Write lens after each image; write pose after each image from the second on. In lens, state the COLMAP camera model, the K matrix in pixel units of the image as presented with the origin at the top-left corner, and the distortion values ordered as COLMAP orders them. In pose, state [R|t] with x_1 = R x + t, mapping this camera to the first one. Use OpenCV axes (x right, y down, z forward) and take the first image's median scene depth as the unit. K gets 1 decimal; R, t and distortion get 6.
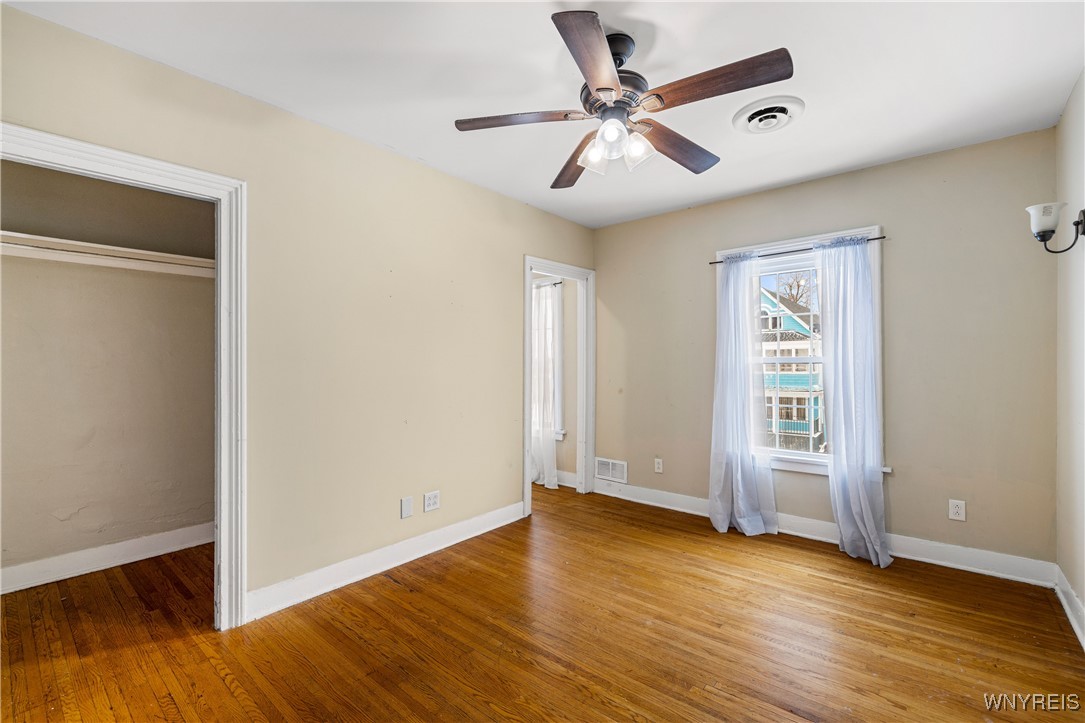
lens RADIAL K [[462.1, 0, 543.2], [0, 462.1, 366.2], [0, 0, 1]] dist [0.001316, 0.000096]
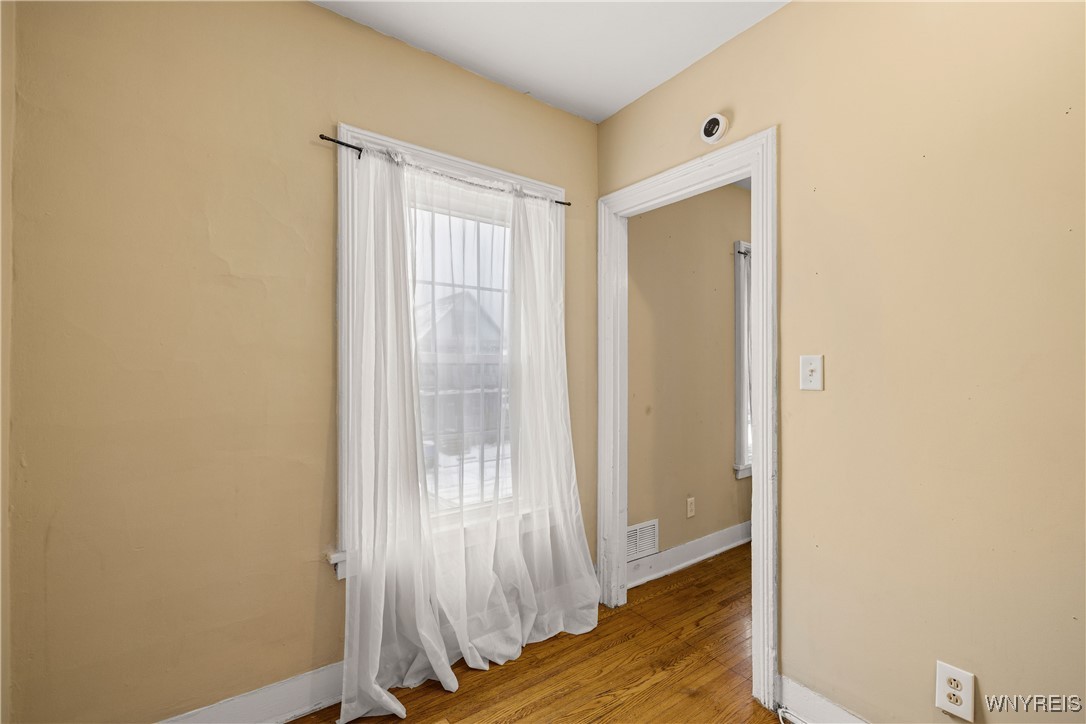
lens RADIAL K [[462.5, 0, 542.9], [0, 462.5, 361.2], [0, 0, 1]] dist [0.001316, 0.000096]
pose [[0.235375, 0.014568, 0.971795, -0.496712], [-0.003166, 0.999894, -0.014222, -0.004911], [-0.971899, 0.000270, 0.235396, 1.004152]]
